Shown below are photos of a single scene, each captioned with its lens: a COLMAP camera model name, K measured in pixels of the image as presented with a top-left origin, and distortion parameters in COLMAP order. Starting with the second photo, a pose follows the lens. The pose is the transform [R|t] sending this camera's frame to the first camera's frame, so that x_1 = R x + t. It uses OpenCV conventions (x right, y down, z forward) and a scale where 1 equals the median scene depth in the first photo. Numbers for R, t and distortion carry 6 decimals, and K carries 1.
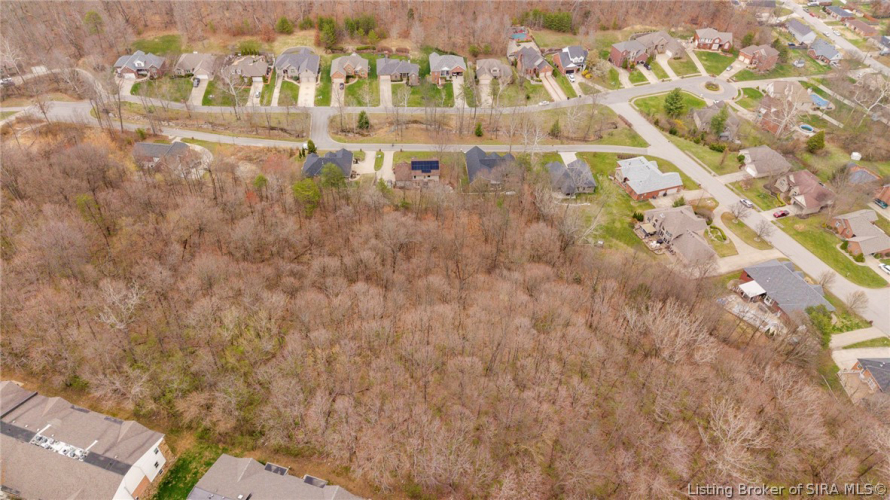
lens RADIAL K [[578.5, 0, 445.0], [0, 578.5, 250.0], [0, 0, 1]] dist [0.038807, -0.030181]
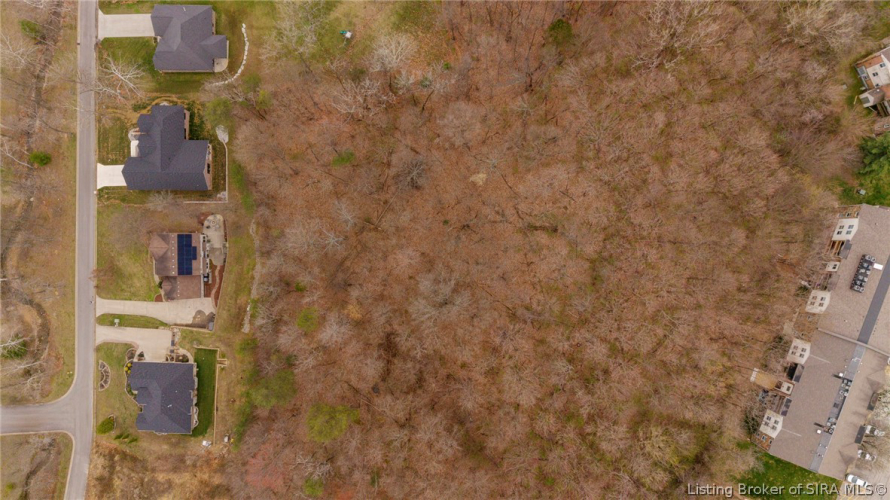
lens RADIAL K [[597.3, 0, 445.0], [0, 597.3, 250.0], [0, 0, 1]] dist [0.034019, -0.027937]
pose [[0.065150, -0.997318, -0.033360, 0.011114], [0.673330, 0.019263, 0.739091, -0.355394], [-0.736466, -0.070614, 0.672779, 0.238896]]
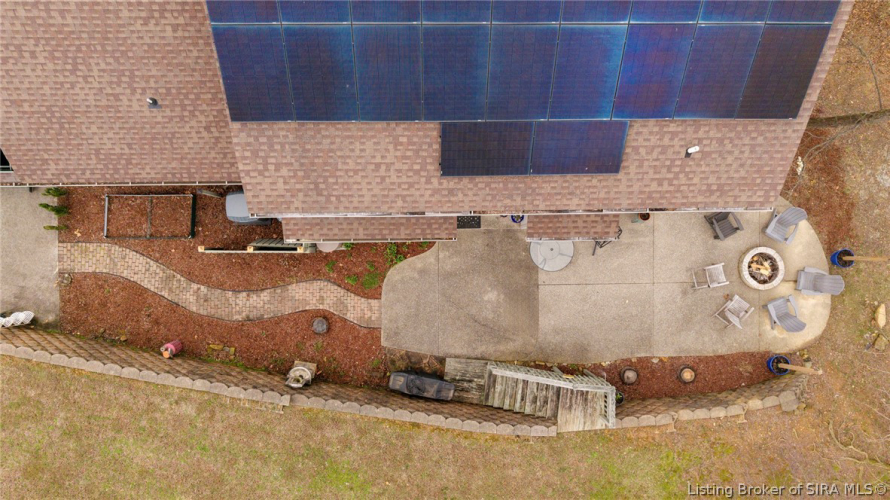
lens RADIAL K [[628.2, 0, 445.0], [0, 628.2, 250.0], [0, 0, 1]] dist [0.000879, -0.000949]
pose [[0.998183, 0.059374, 0.010247, -0.030784], [-0.048398, 0.688830, 0.723305, -0.130743], [0.035887, -0.722487, 0.690452, 0.739864]]
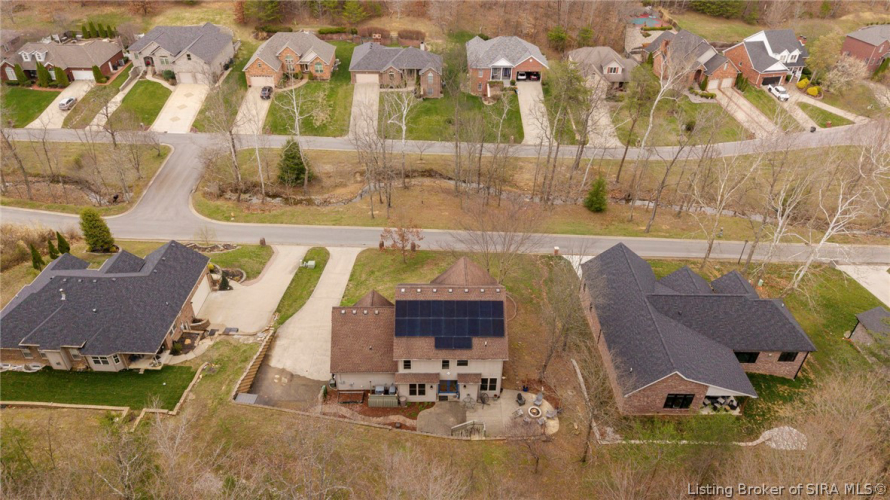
lens RADIAL K [[597.3, 0, 445.0], [0, 597.3, 250.0], [0, 0, 1]] dist [0.034019, -0.027937]
pose [[0.998675, 0.030030, -0.041800, -0.020256], [-0.035247, 0.990851, -0.130273, -0.109976], [0.037505, 0.131574, 0.990597, 0.571896]]
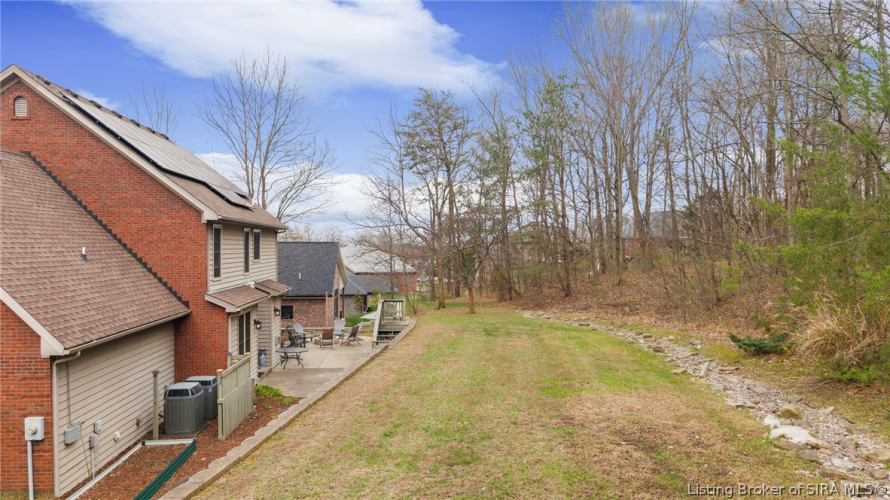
lens RADIAL K [[597.3, 0, 445.0], [0, 597.3, 250.0], [0, 0, 1]] dist [0.034019, -0.027937]
pose [[-0.008763, -0.030569, 0.999494, -0.105656], [0.672018, 0.739985, 0.028524, -0.083380], [-0.740483, 0.671929, 0.014059, 0.756849]]
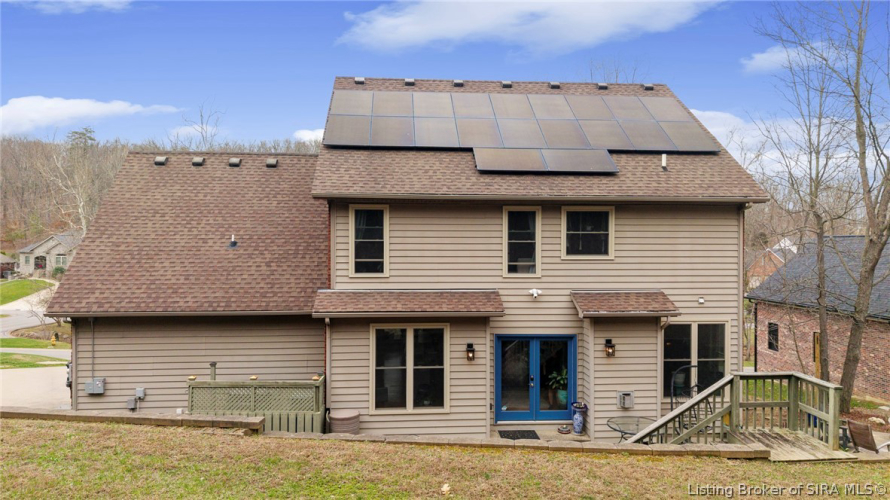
lens RADIAL K [[597.3, 0, 445.0], [0, 597.3, 250.0], [0, 0, 1]] dist [0.034019, -0.027937]
pose [[0.999702, -0.020688, 0.012943, -0.034515], [0.024037, 0.743309, -0.668516, -0.064012], [0.004210, 0.668628, 0.743585, 0.739844]]
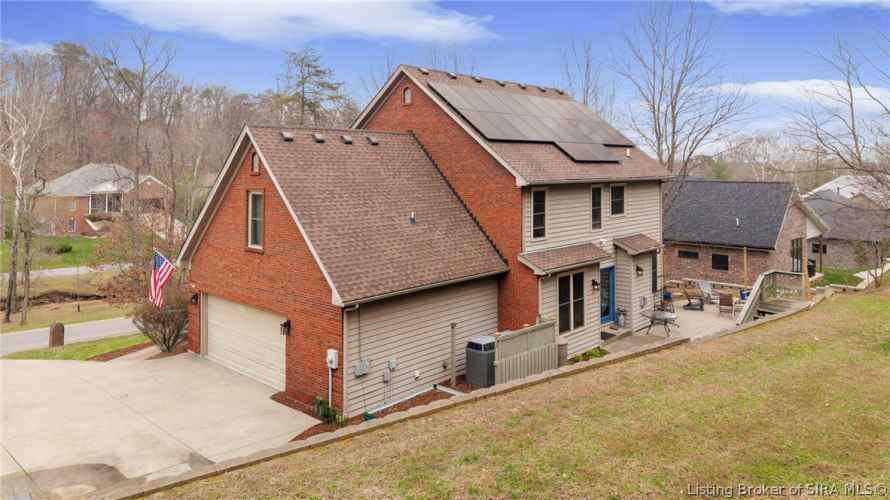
lens RADIAL K [[615.0, 0, 446.5], [0, 615.0, 162.4], [0, 0, 1]] dist [0.035349, -0.001771]
pose [[0.731027, -0.023017, 0.681960, -0.095411], [0.475360, 0.734180, -0.484782, -0.073388], [-0.489523, 0.678565, 0.547647, 0.739198]]
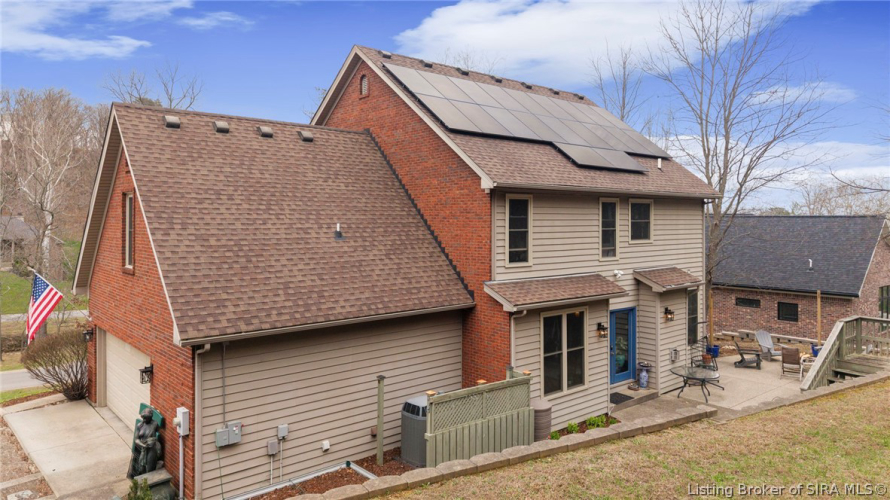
lens RADIAL K [[602.4, 0, 448.6], [0, 602.4, 217.4], [0, 0, 1]] dist [0.027612, -0.003077]
pose [[0.798296, -0.020552, 0.601915, -0.075089], [0.419222, 0.736513, -0.530850, -0.074541], [-0.432408, 0.676111, 0.596571, 0.748094]]
